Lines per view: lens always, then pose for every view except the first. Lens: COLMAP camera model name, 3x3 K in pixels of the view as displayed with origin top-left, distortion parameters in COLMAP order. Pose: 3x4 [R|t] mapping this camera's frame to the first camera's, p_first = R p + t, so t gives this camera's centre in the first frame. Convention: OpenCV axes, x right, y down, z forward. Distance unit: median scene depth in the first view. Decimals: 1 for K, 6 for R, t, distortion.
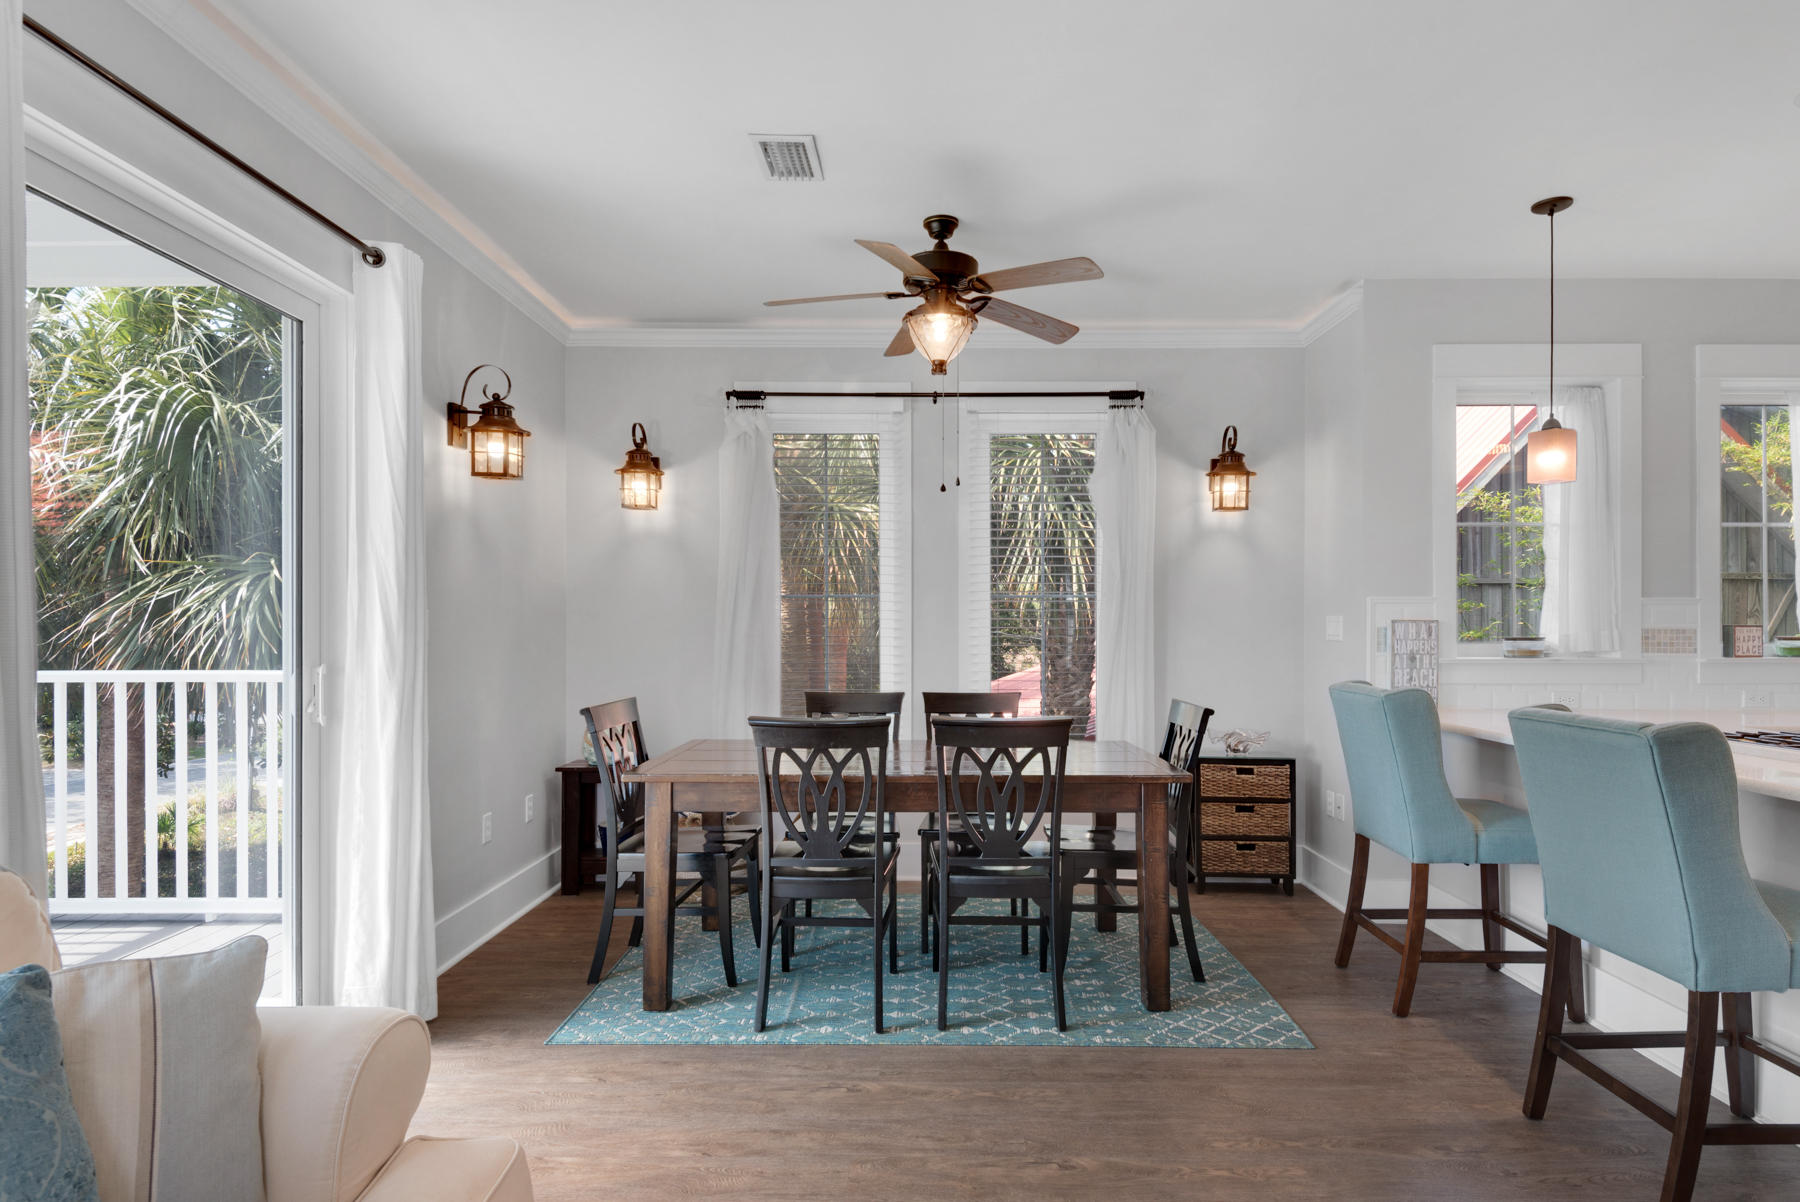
lens RADIAL K [[921.0, 0, 928.3], [0, 921.0, 620.1], [0, 0, 1]] dist [0.036256, -0.025303]
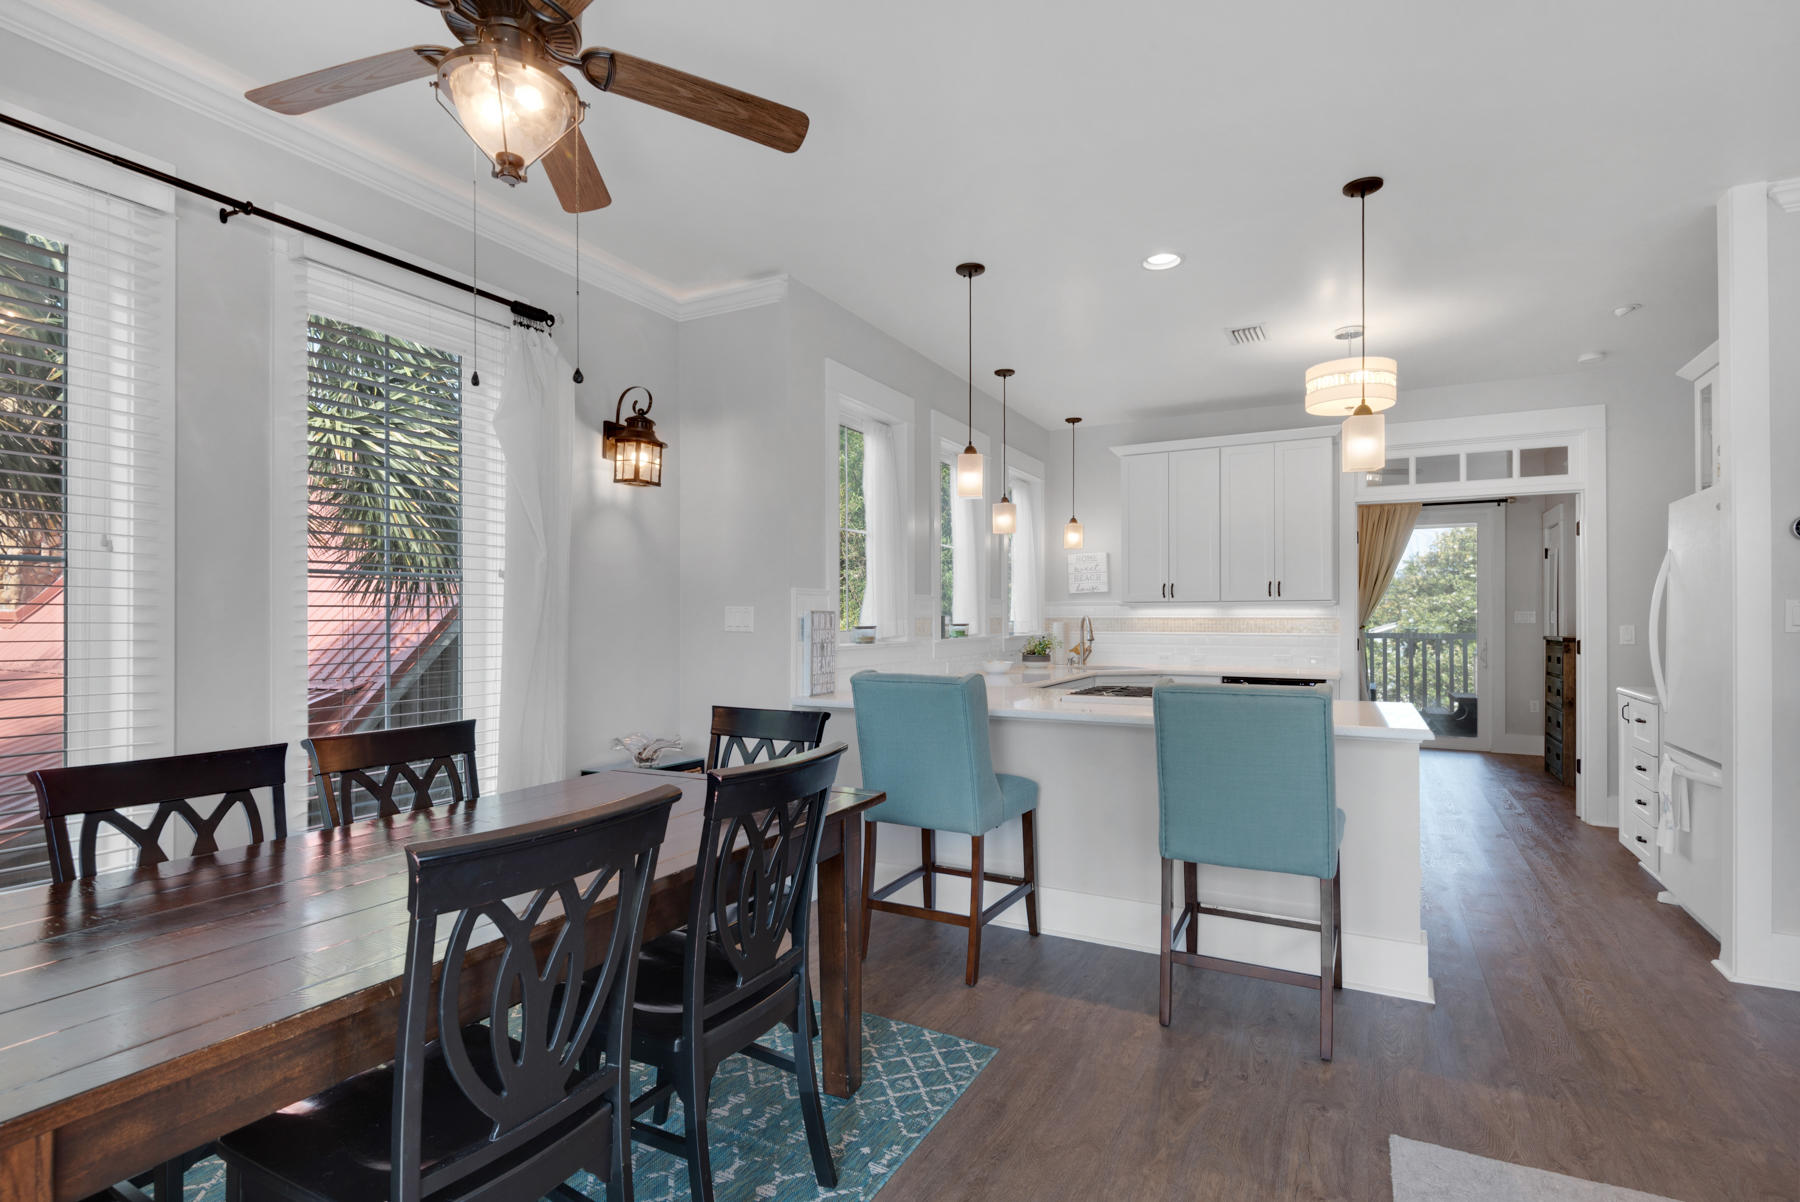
lens RADIAL K [[852.9, 0, 890.7], [0, 852.9, 612.2], [0, 0, 1]] dist [-0.000235, -0.000986]
pose [[0.478790, 0.003630, 0.877922, -0.338854], [0.000358, 0.999991, -0.004330, 0.006184], [-0.877929, 0.002388, 0.478784, 0.536712]]
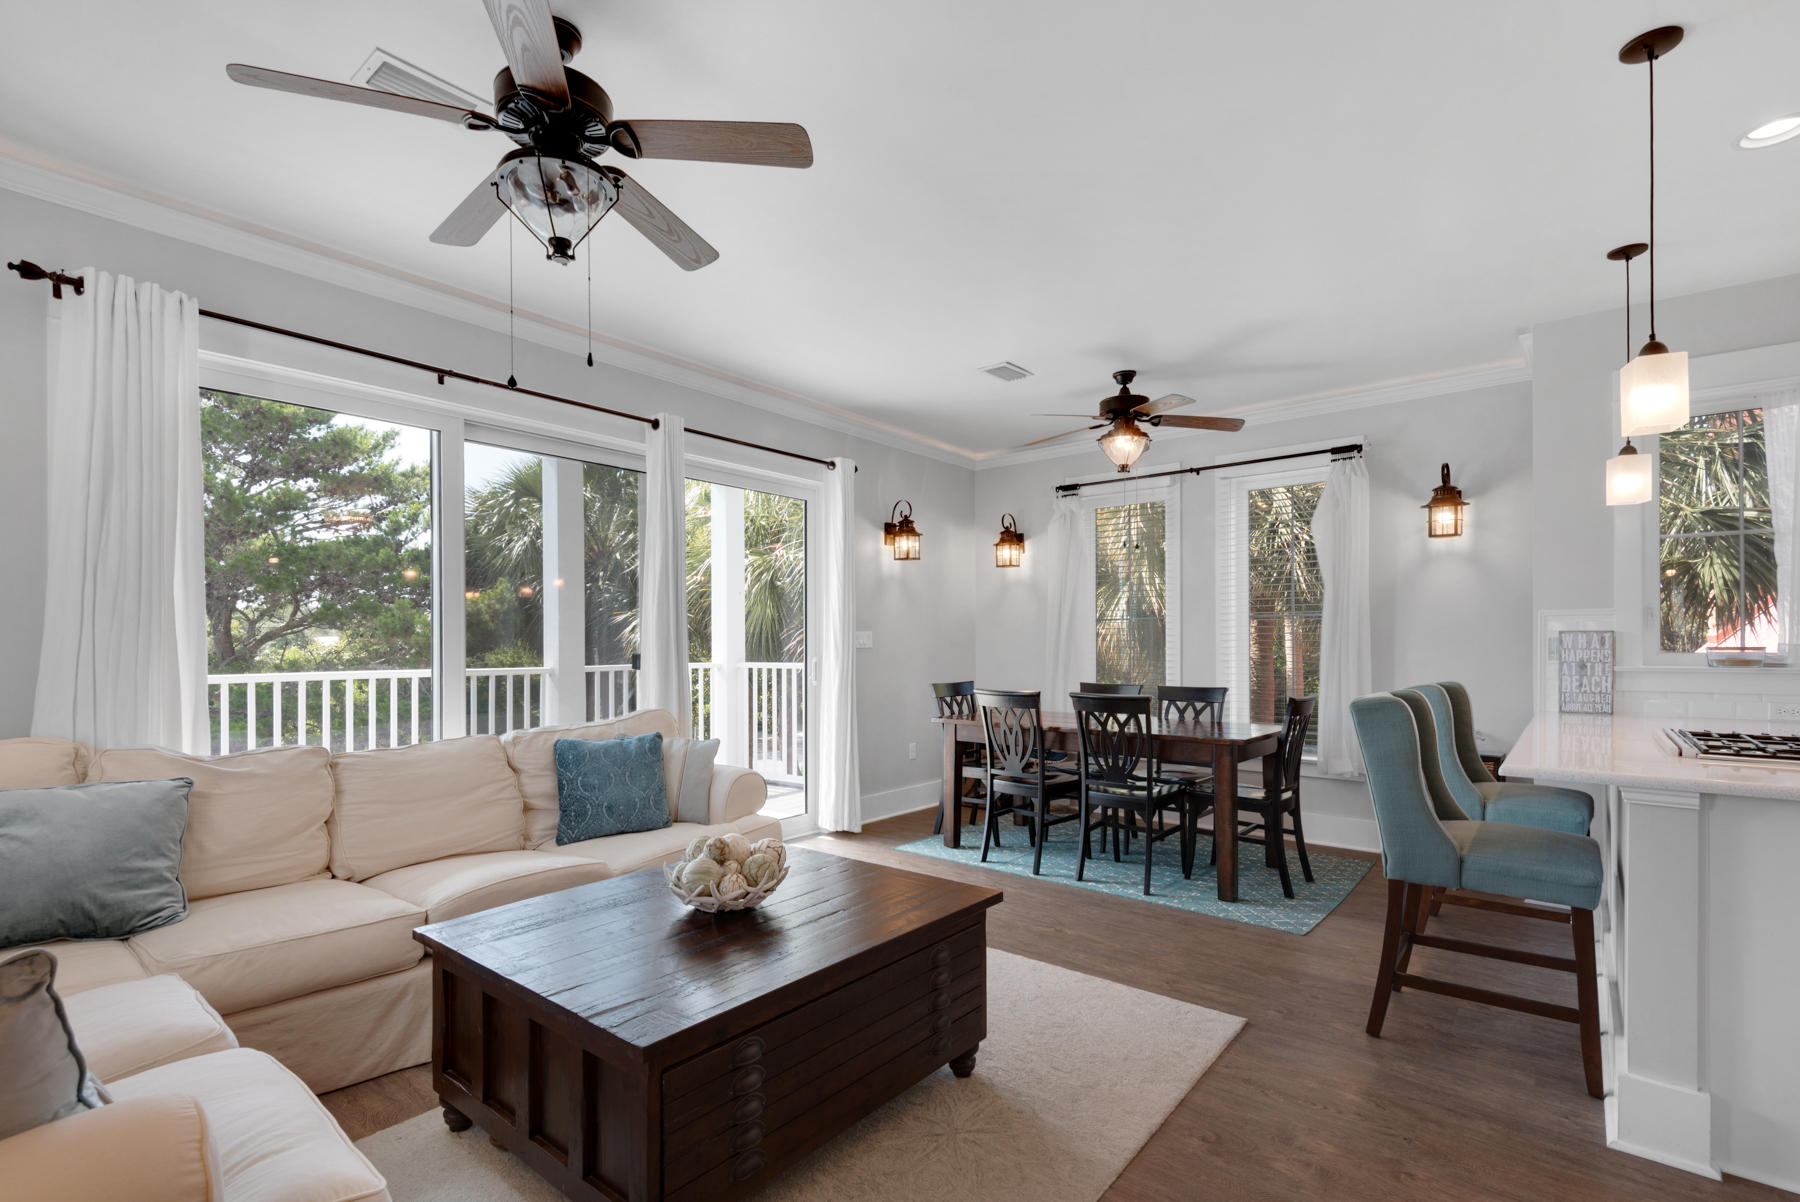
lens RADIAL K [[830.9, 0, 921.0], [0, 830.9, 640.8], [0, 0, 1]] dist [0.016047, -0.000688]
pose [[0.779484, -0.004099, -0.626408, 0.612573], [0.005006, 0.999987, -0.000314, 0.009260], [0.626402, -0.002891, 0.779495, -0.281149]]
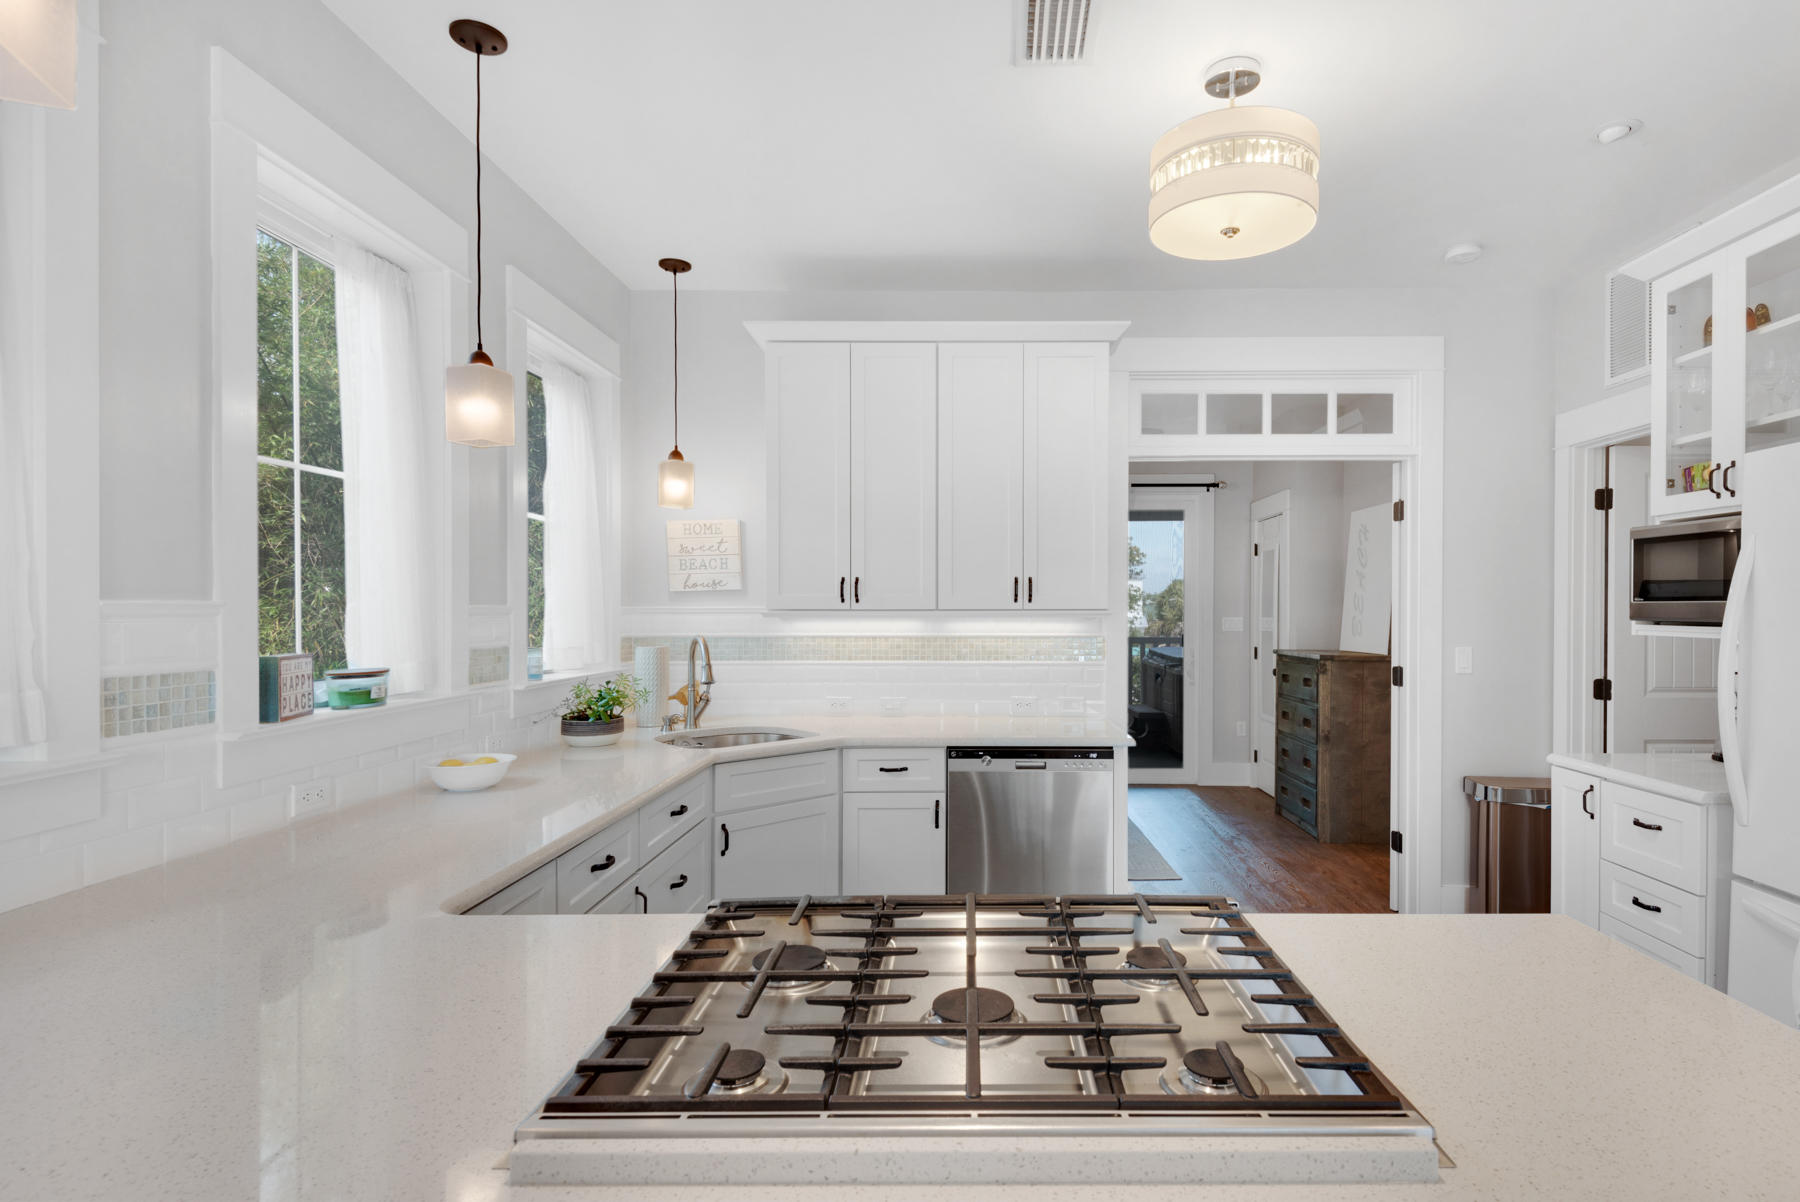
lens RADIAL K [[906.6, 0, 976.5], [0, 906.6, 610.8], [0, 0, 1]] dist [0.044247, -0.021294]
pose [[-0.003472, -0.002040, 0.999992, 0.431849], [-0.000739, 0.999998, 0.002038, -0.023880], [-0.999994, -0.000732, -0.003473, 0.733619]]
